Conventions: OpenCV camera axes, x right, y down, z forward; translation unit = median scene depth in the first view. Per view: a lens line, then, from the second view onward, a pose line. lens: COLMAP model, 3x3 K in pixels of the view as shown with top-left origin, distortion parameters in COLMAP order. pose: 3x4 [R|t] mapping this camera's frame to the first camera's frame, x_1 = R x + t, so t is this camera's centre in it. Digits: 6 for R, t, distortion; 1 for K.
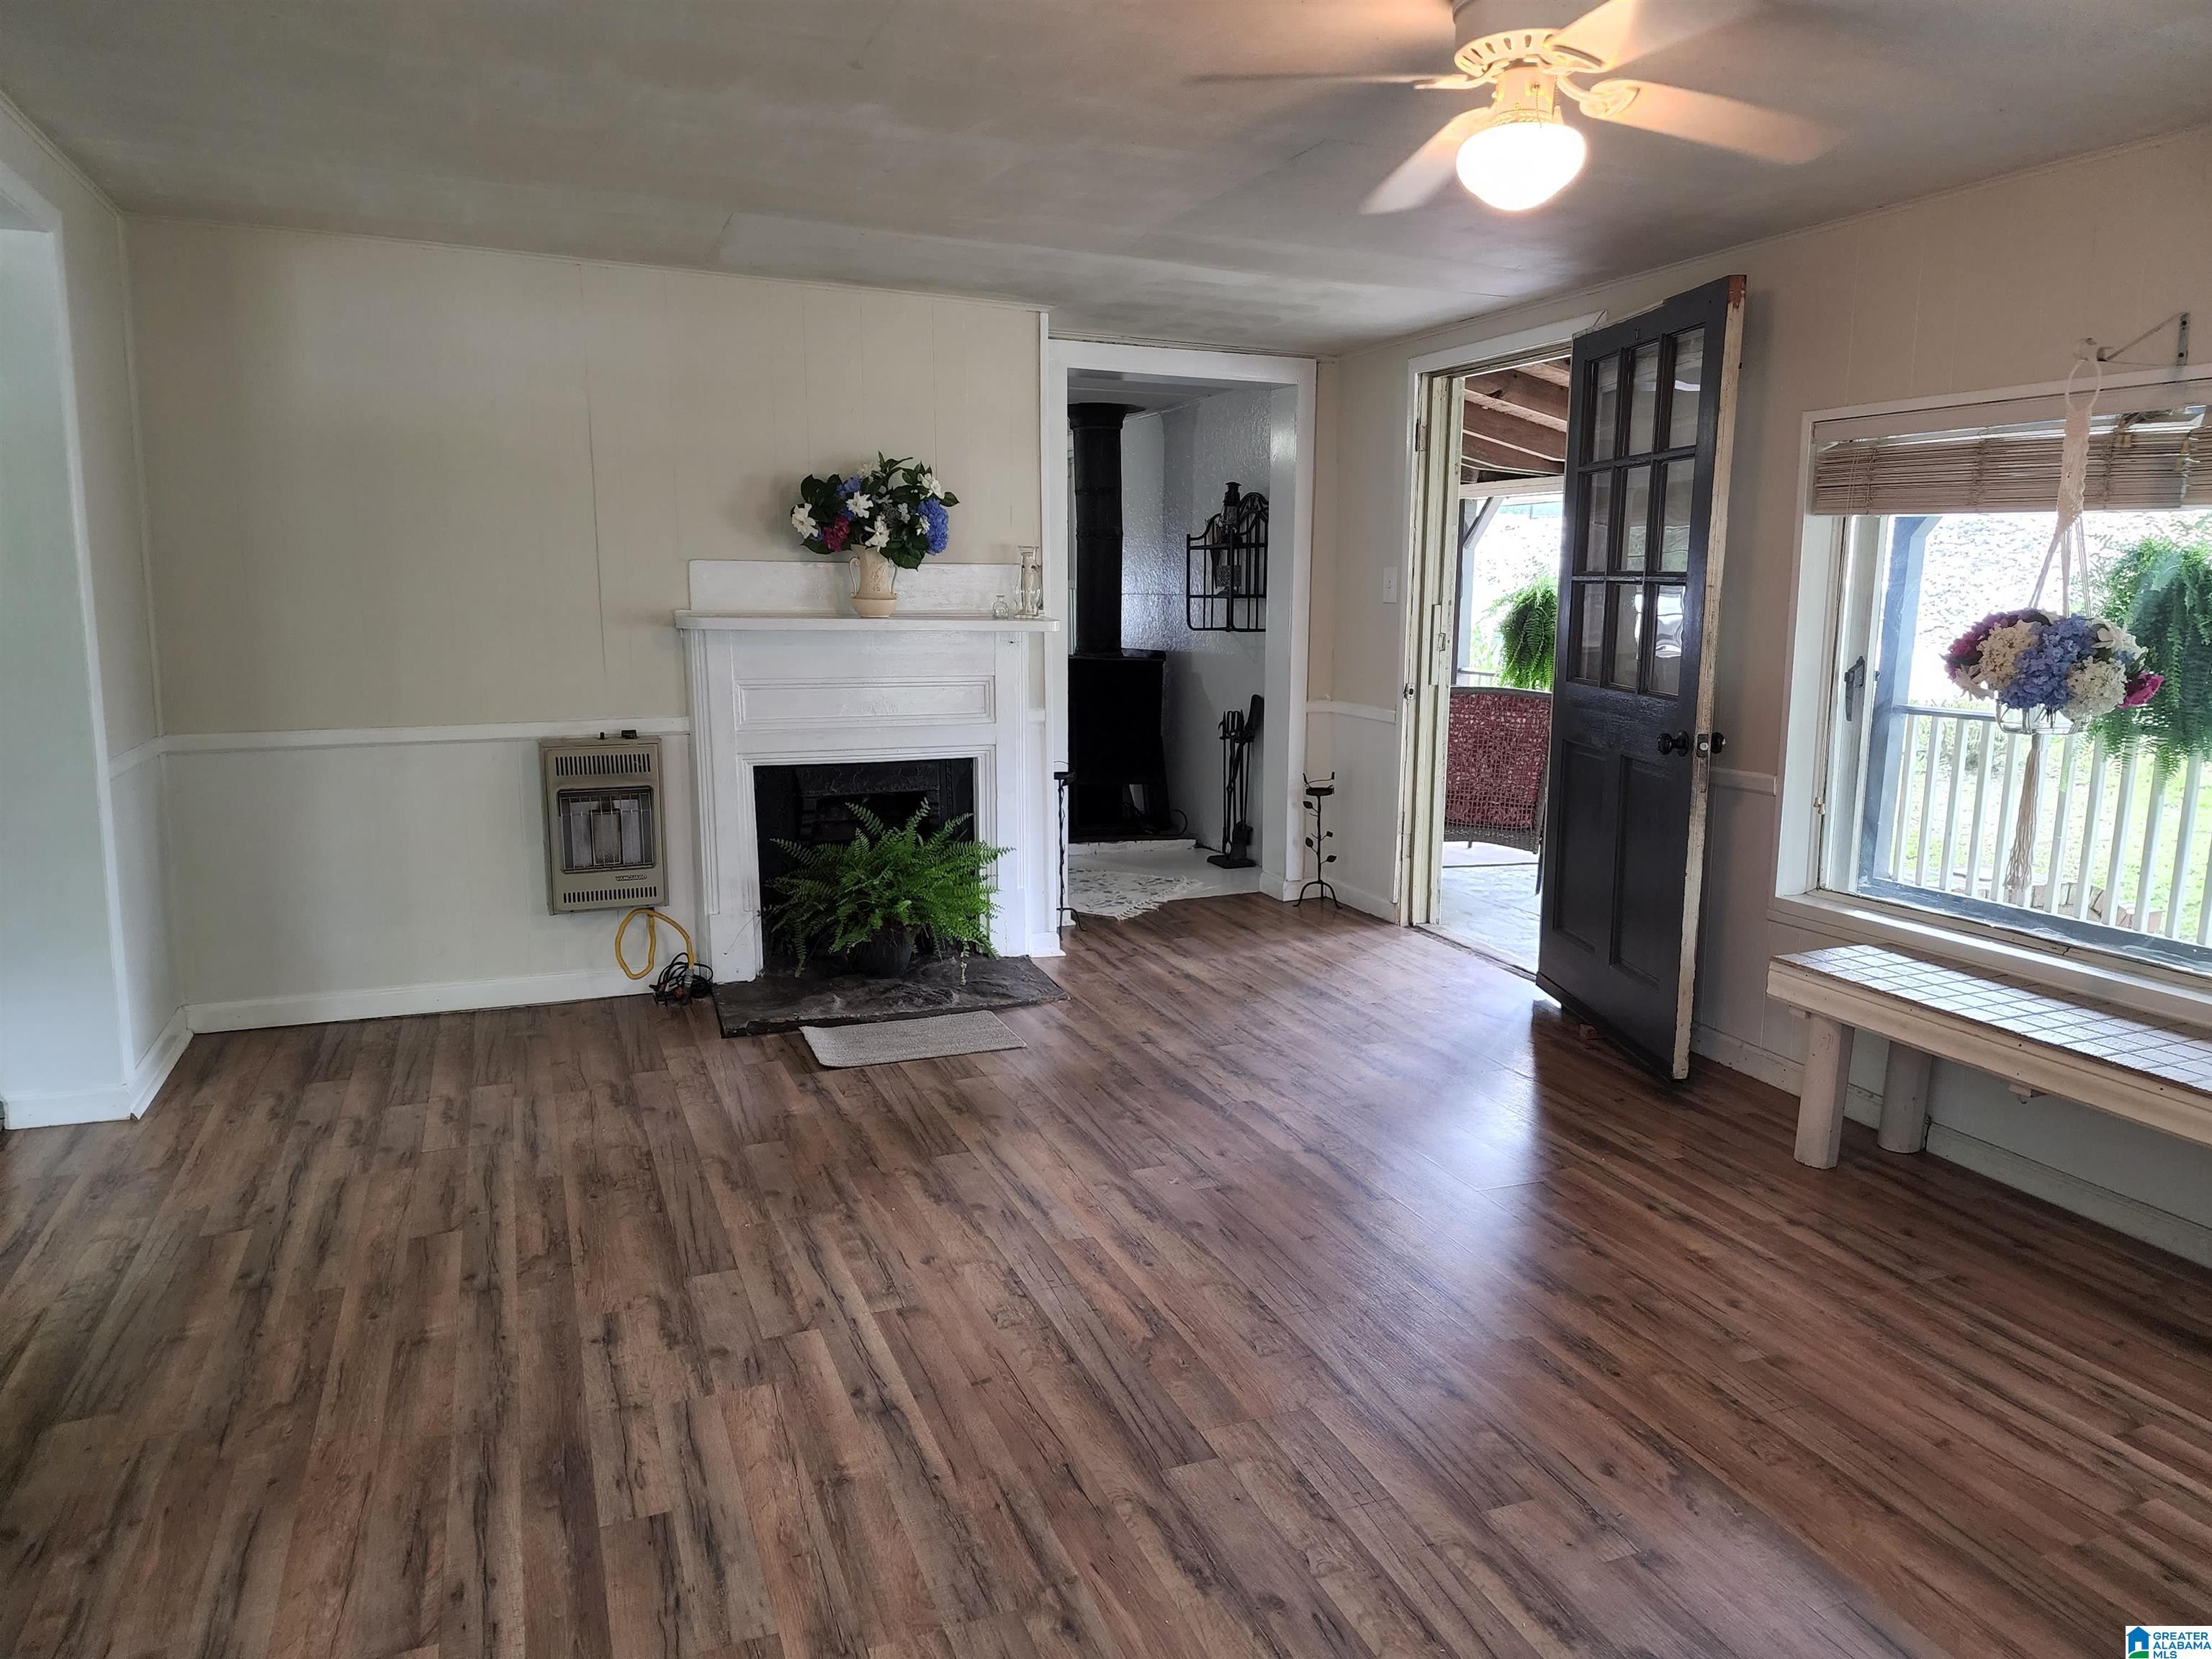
lens RADIAL K [[1477.4, 0, 1106.4], [0, 1477.4, 827.0], [0, 0, 1]] dist [0.054140, -0.016767]
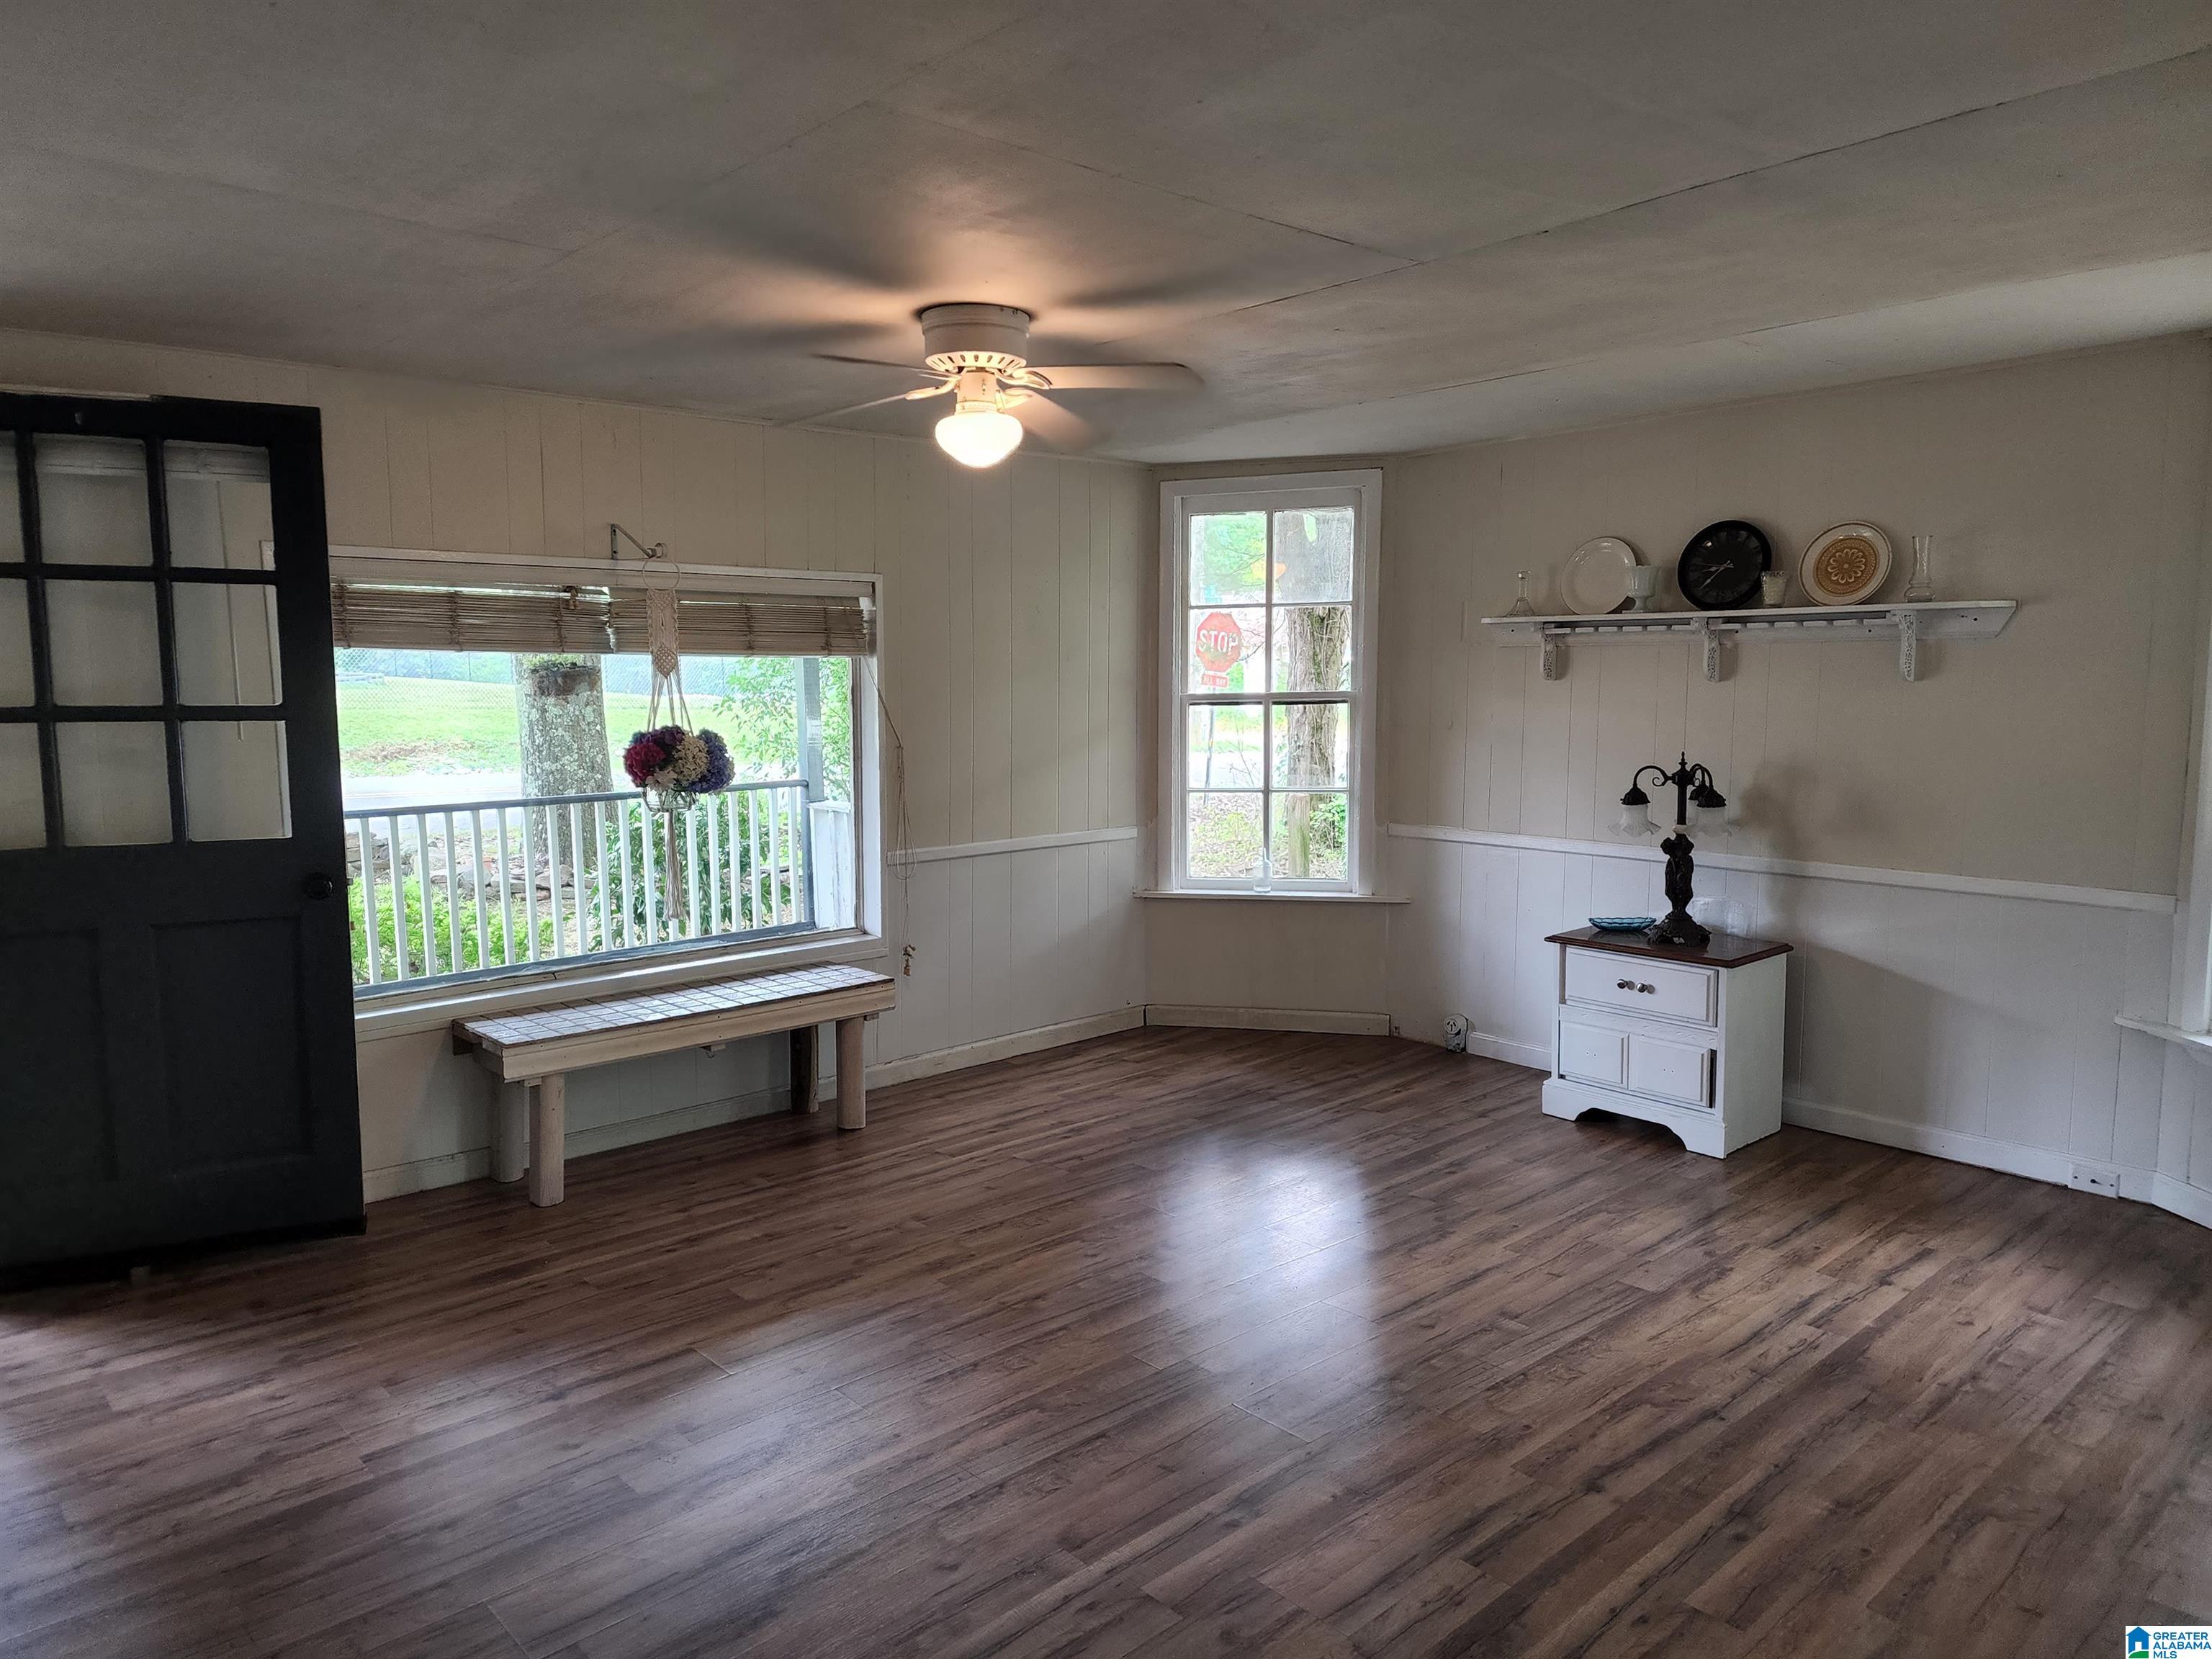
lens RADIAL K [[1477.4, 0, 1107.2], [0, 1477.4, 832.8], [0, 0, 1]] dist [0.054140, -0.016767]
pose [[-0.346789, -0.121122, 0.930090, -1.013699], [0.153511, 0.970926, 0.183677, -0.282908], [-0.925296, 0.206476, -0.318112, 1.272228]]
